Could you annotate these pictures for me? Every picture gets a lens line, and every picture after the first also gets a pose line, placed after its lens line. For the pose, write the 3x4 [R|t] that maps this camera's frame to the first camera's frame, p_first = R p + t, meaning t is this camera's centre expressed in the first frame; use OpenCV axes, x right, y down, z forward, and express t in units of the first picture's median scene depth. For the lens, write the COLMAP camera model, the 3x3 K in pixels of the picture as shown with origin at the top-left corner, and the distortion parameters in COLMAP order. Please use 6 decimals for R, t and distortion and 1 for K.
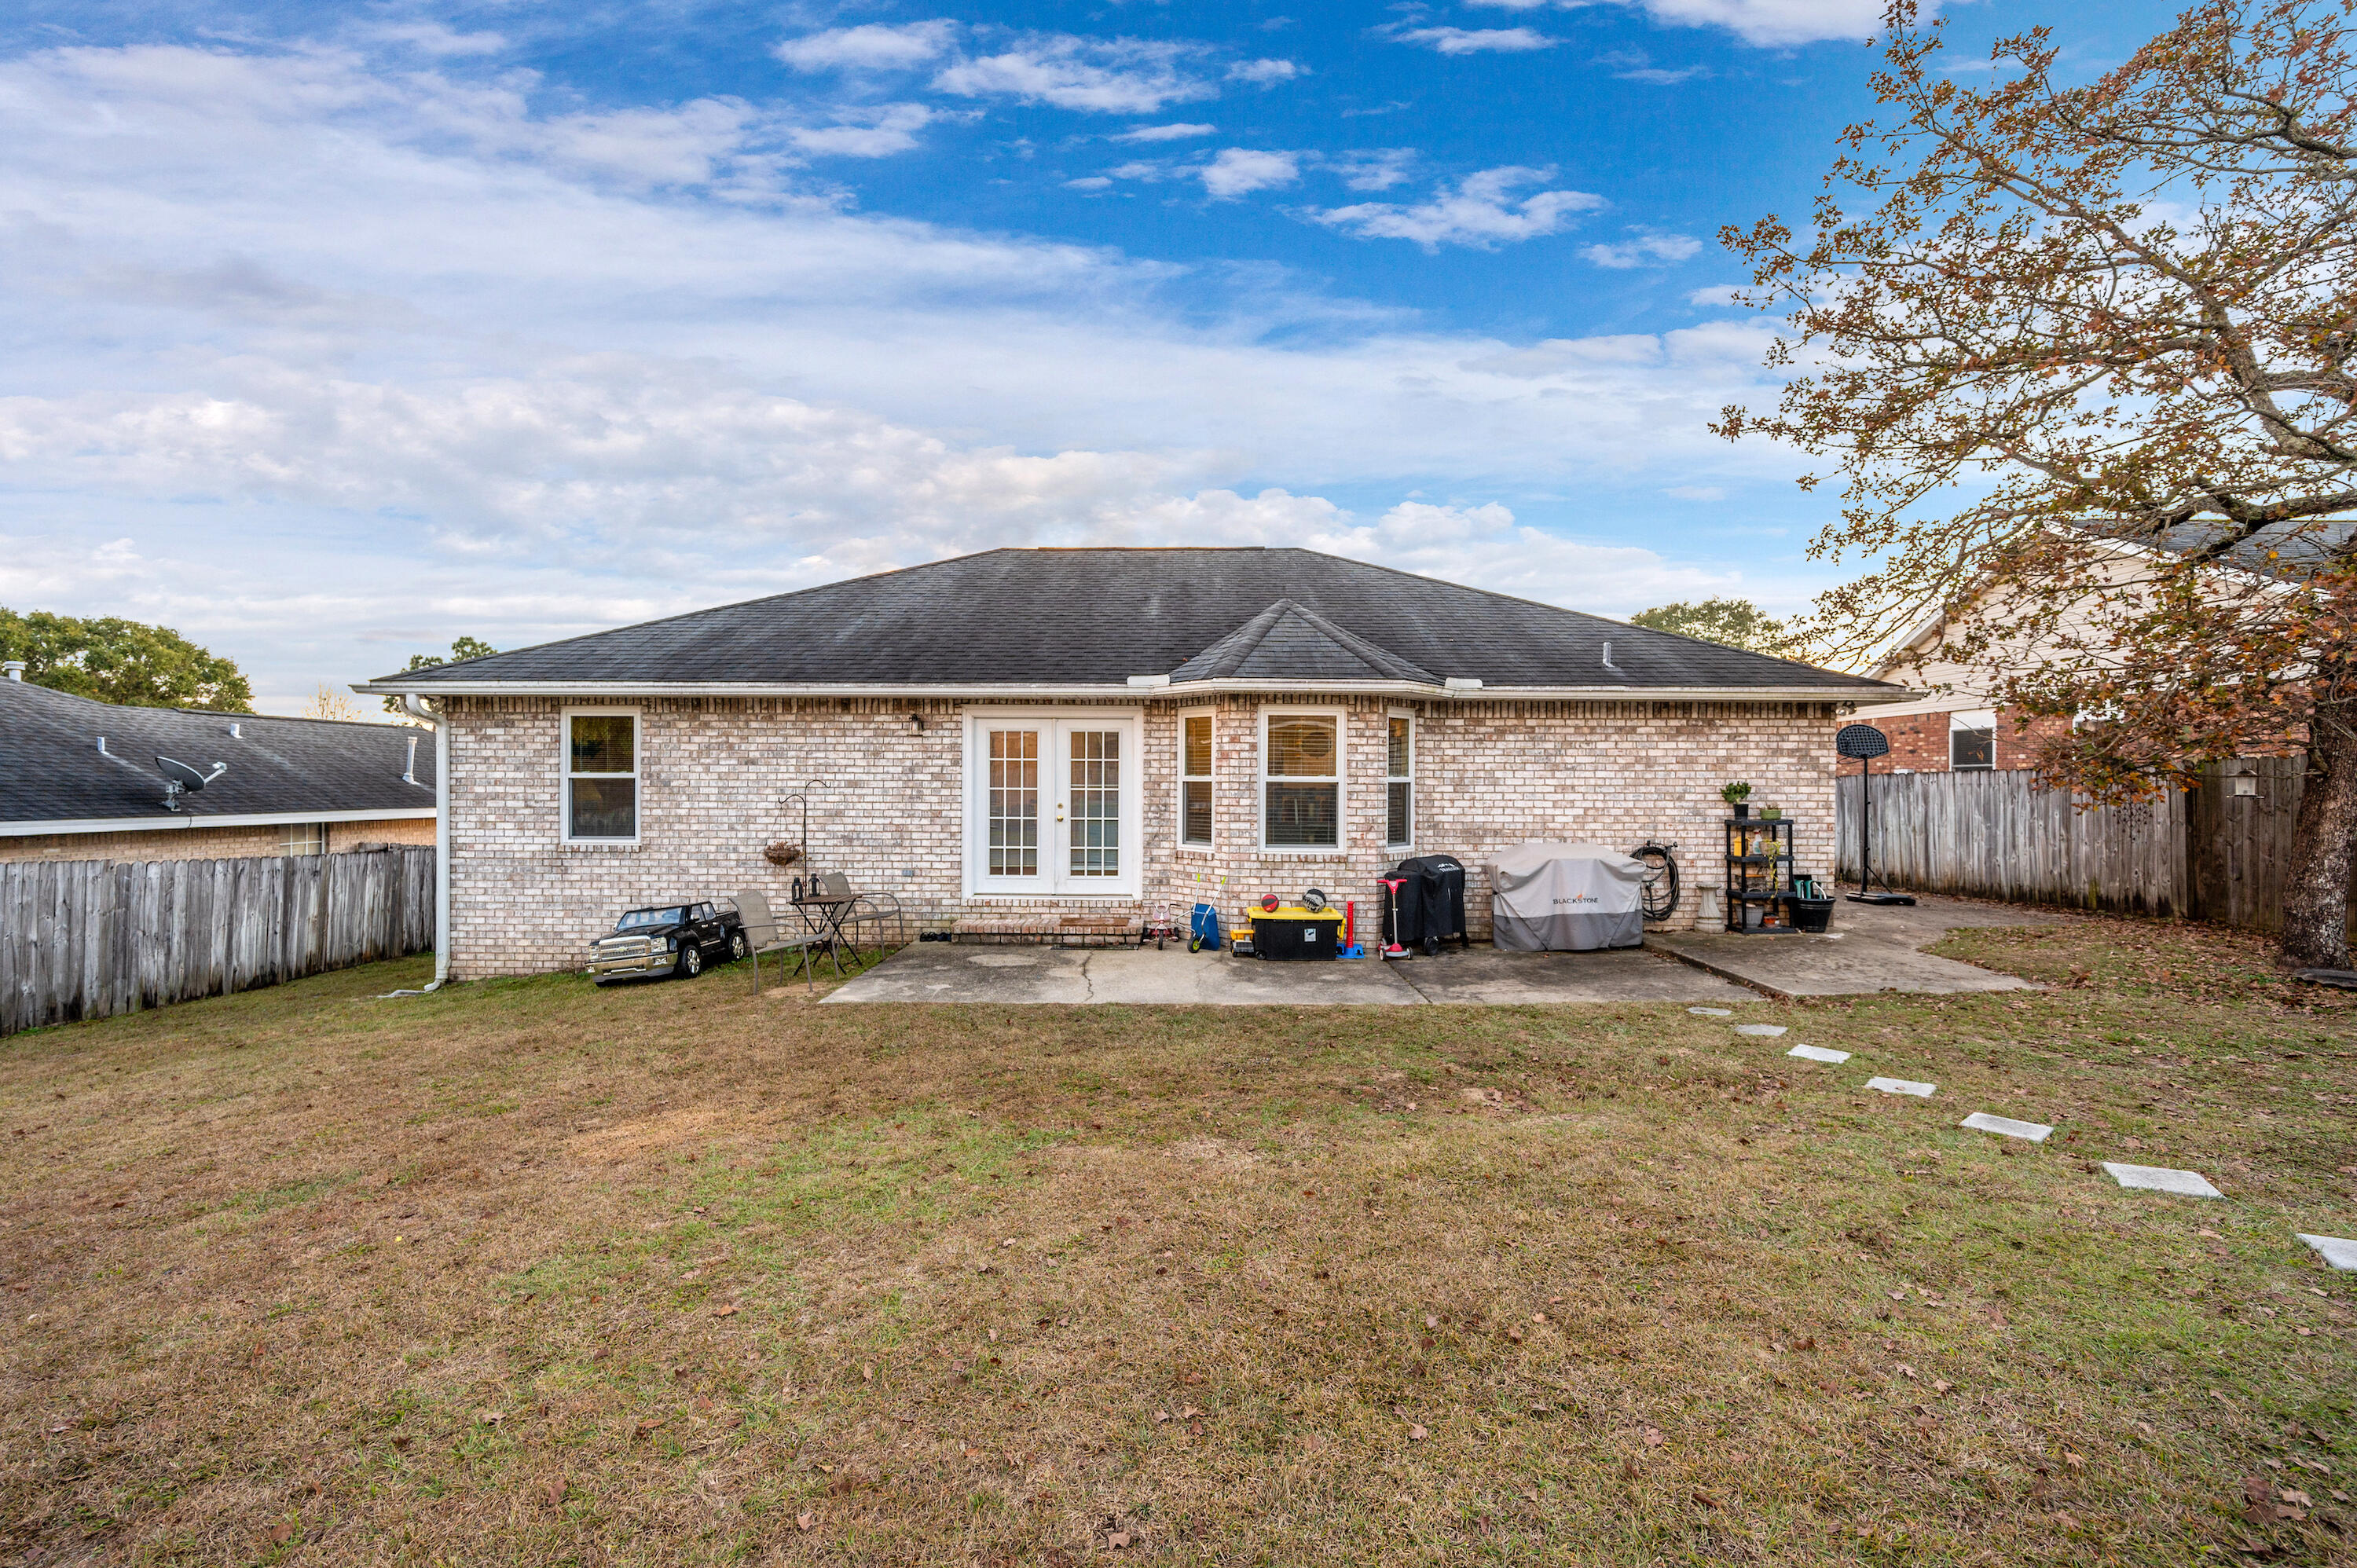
lens RADIAL K [[930.7, 0, 1178.5], [0, 930.7, 784.0], [0, 0, 1]] dist [-0.001089, -0.000064]
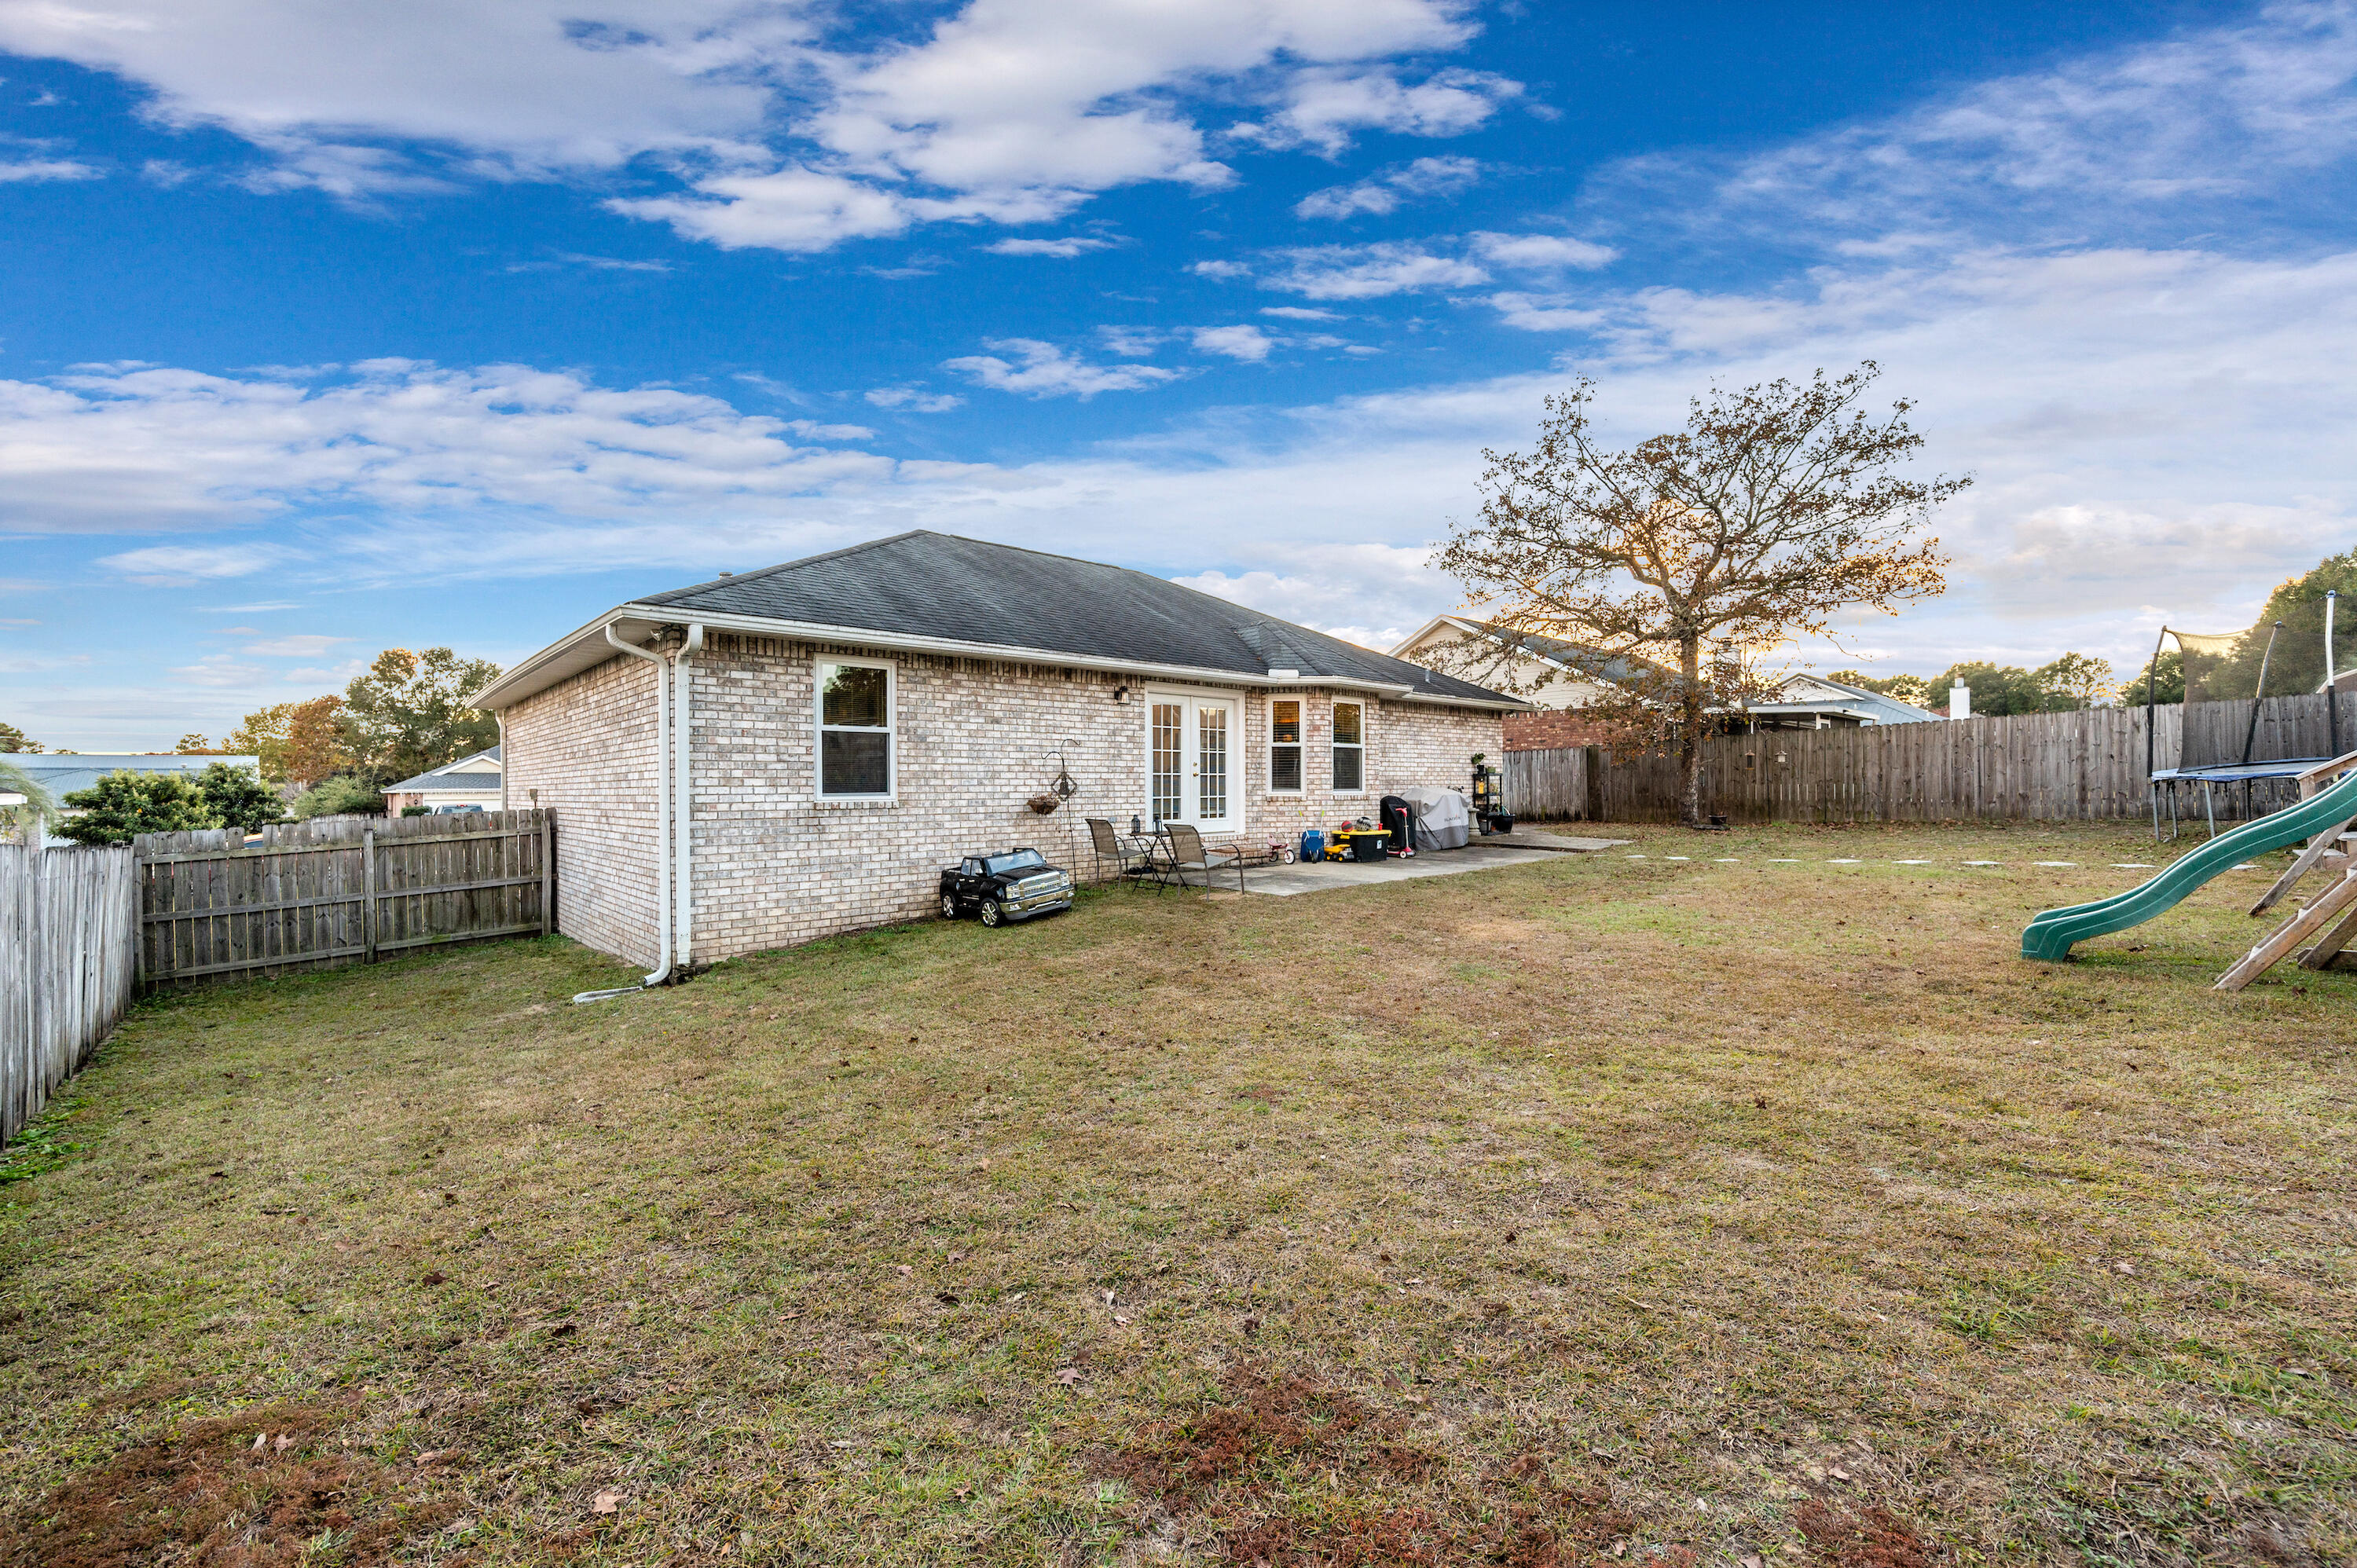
lens RADIAL K [[930.7, 0, 1178.5], [0, 930.7, 784.0], [0, 0, 1]] dist [-0.001089, -0.000064]
pose [[0.732991, -0.008290, 0.680188, -1.032184], [0.009070, 0.999956, 0.002413, 0.048074], [-0.680178, 0.004401, 0.733033, 0.075202]]
